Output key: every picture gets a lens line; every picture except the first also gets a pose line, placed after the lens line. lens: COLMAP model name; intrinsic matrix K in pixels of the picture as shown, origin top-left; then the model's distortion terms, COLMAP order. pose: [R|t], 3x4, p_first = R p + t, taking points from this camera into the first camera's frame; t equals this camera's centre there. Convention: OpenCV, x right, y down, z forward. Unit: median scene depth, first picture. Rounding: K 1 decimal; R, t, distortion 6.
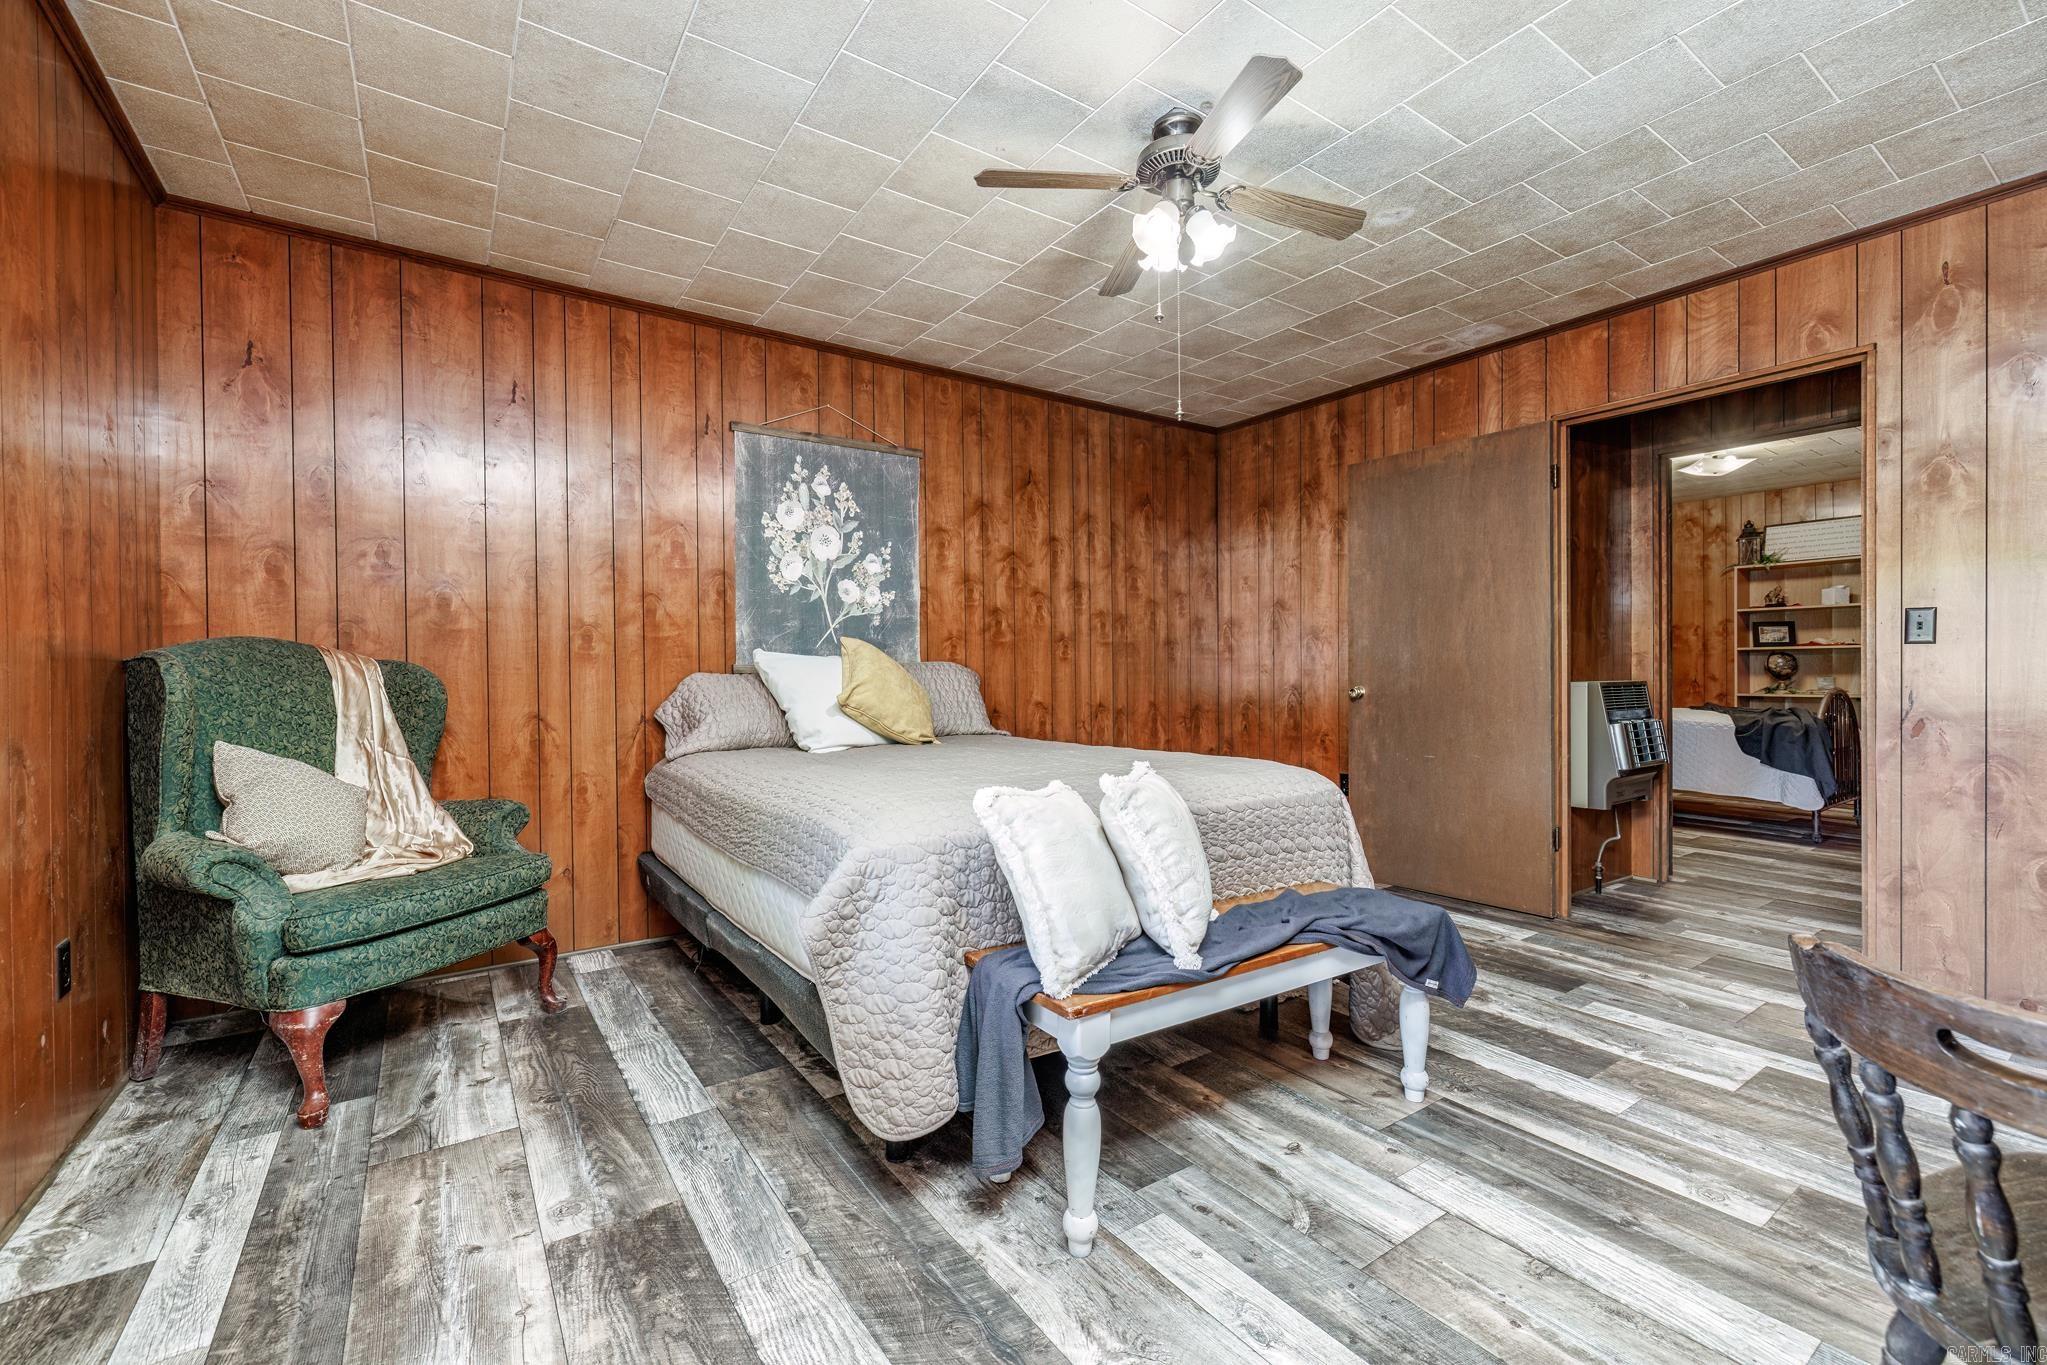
lens RADIAL K [[861.4, 0, 1055.6], [0, 861.4, 675.8], [0, 0, 1]] dist [0.006860, -0.001183]
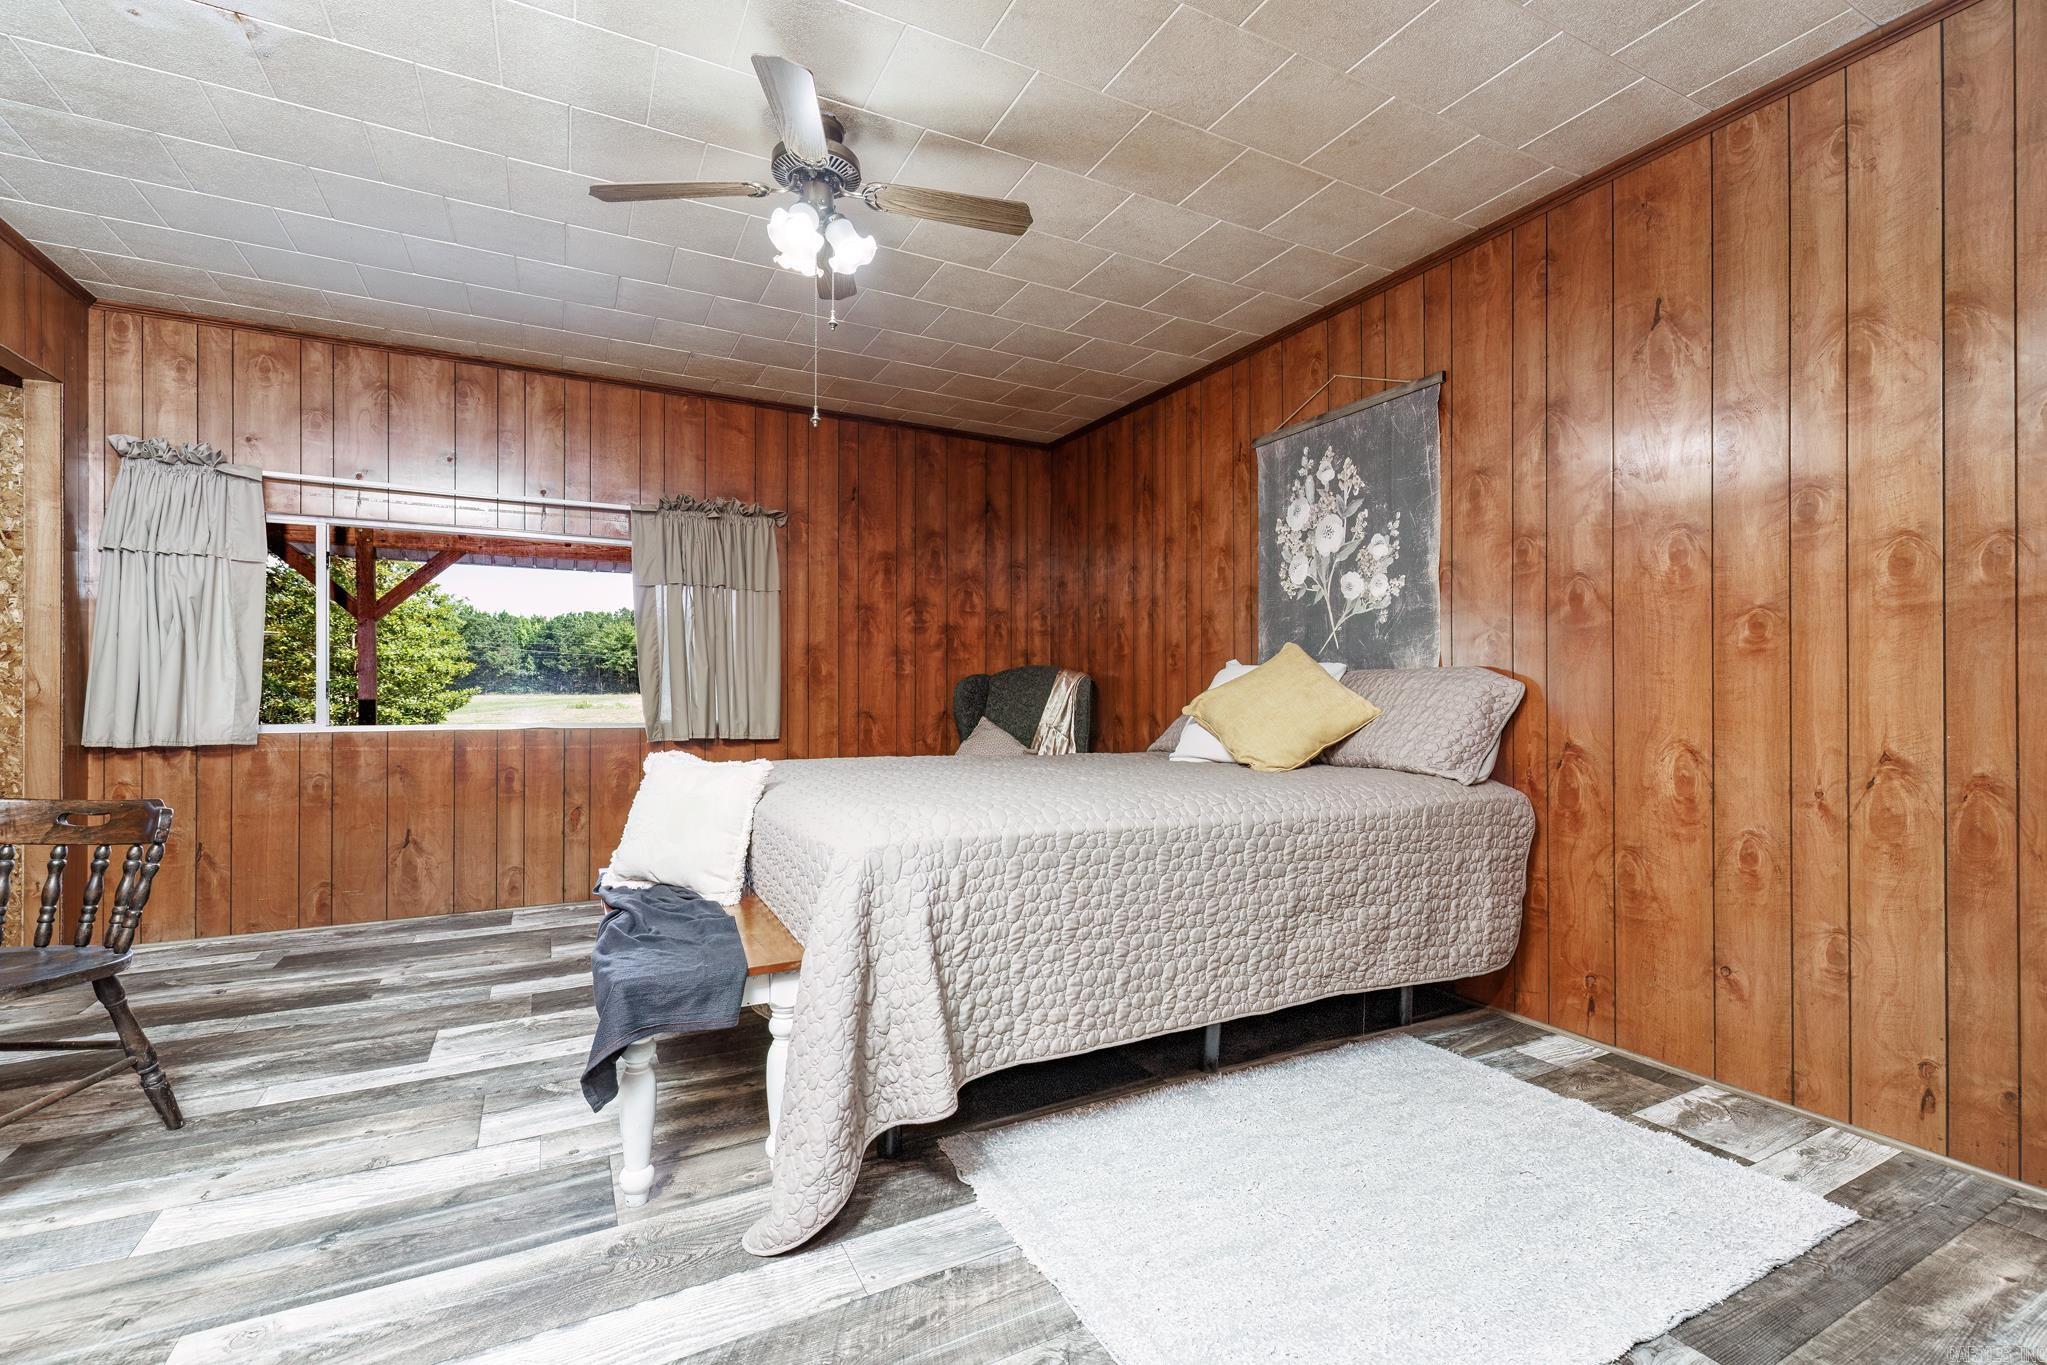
lens RADIAL K [[861.4, 0, 1020.5], [0, 861.4, 692.6], [0, 0, 1]] dist [0.006860, -0.001183]
pose [[-0.131987, 0.006359, -0.991231, 0.945096], [-0.004923, 0.999963, 0.007071, 0.002553], [0.991239, 0.005813, -0.131951, 1.178717]]
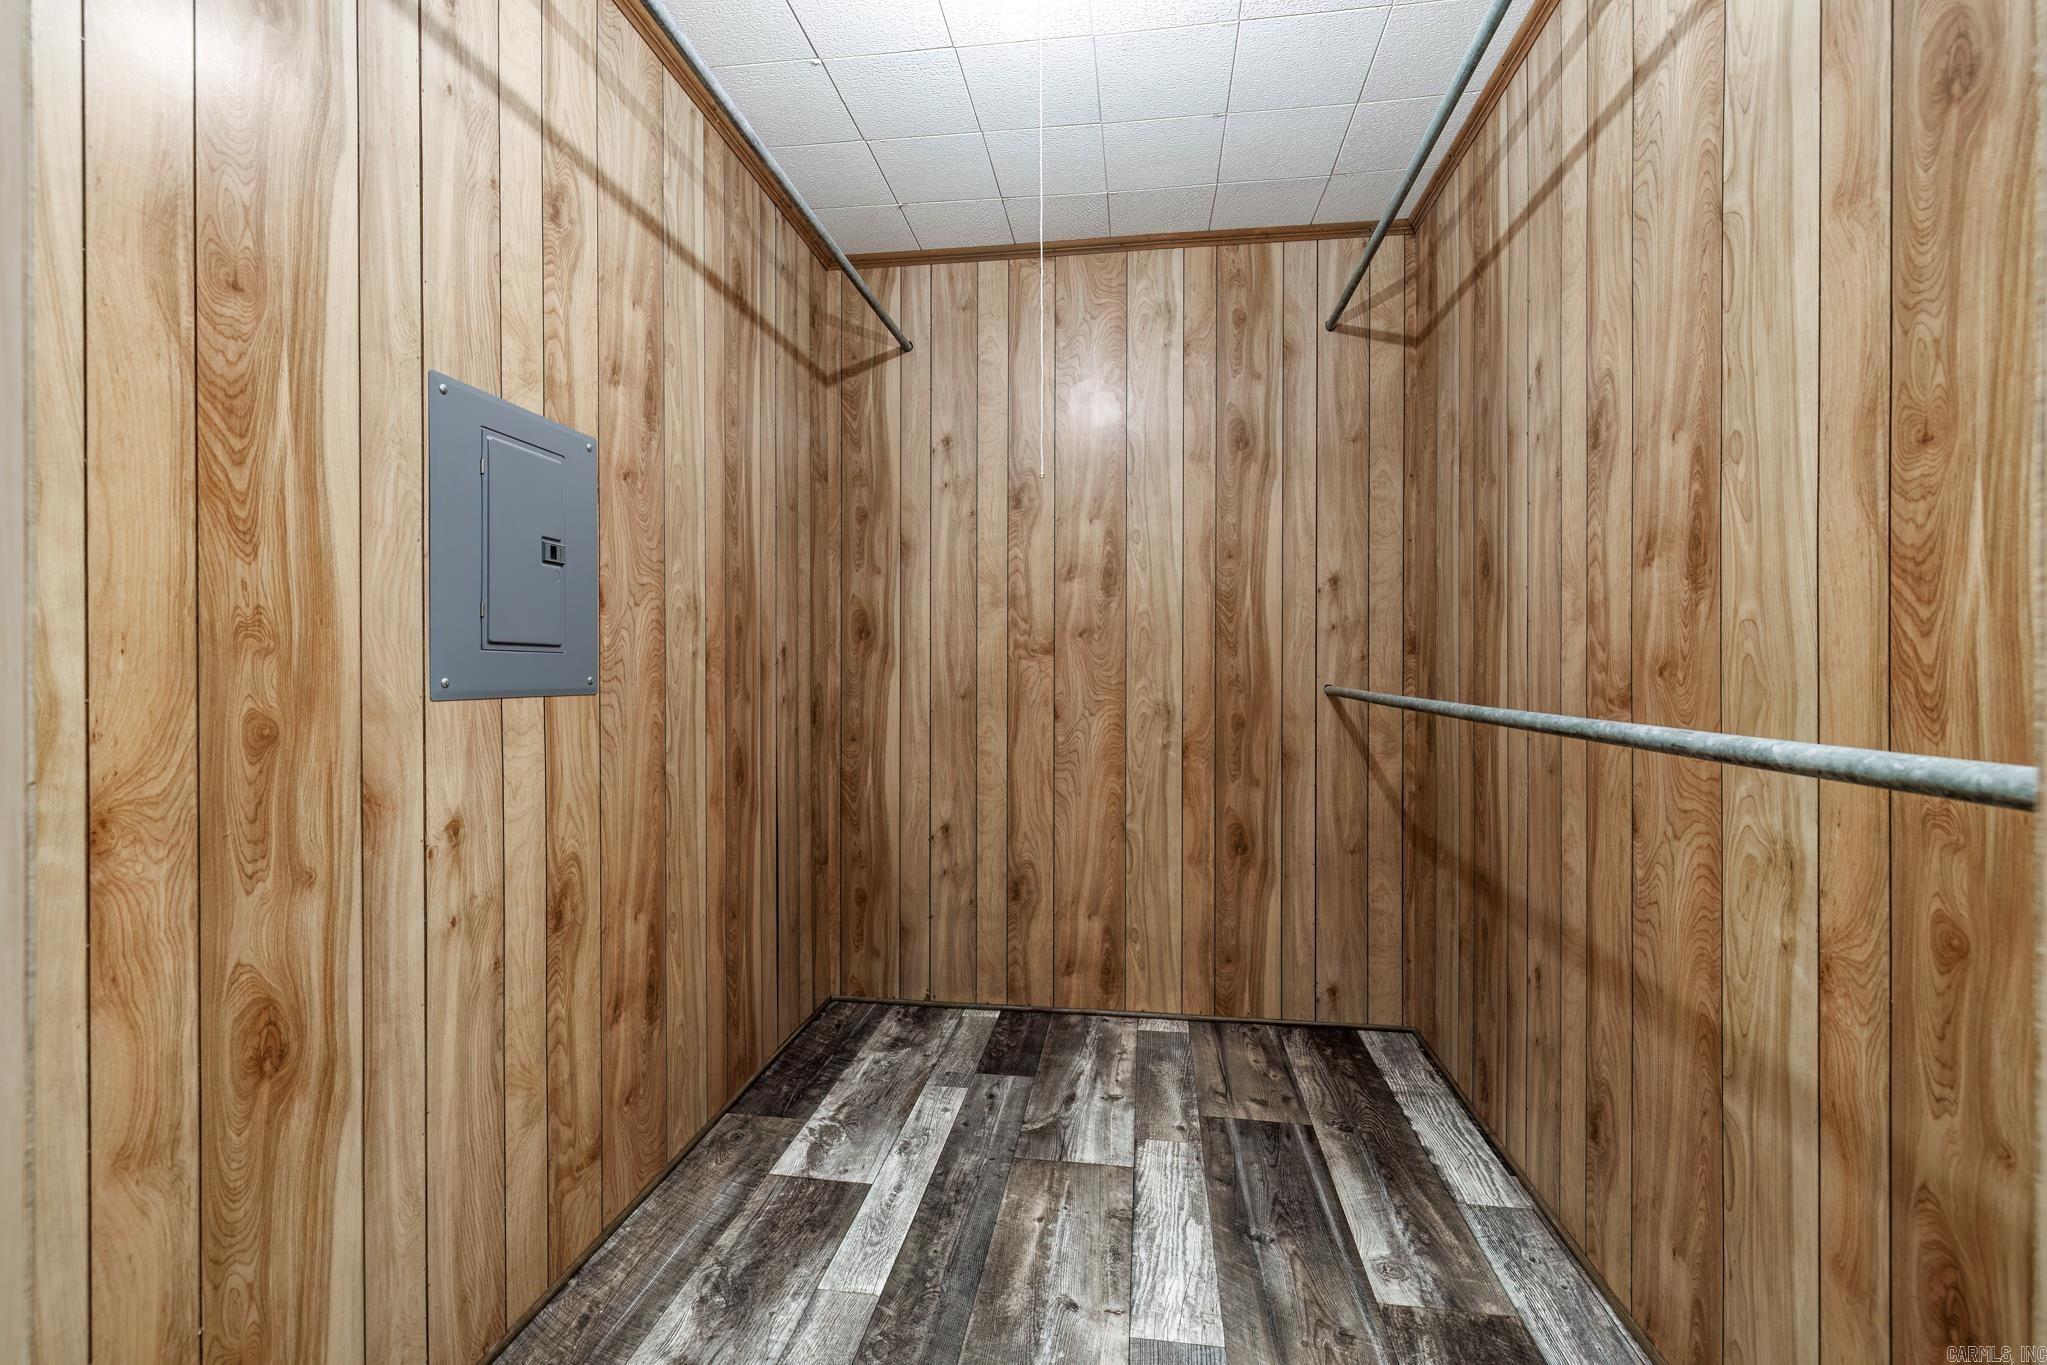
lens RADIAL K [[861.4, 0, 1032.2], [0, 861.4, 674.9], [0, 0, 1]] dist [0.006860, -0.001183]
pose [[0.729119, 0.010767, -0.684302, 0.726719], [-0.008777, 0.999941, 0.006382, -0.034677], [0.684330, 0.001352, 0.729171, 0.029910]]
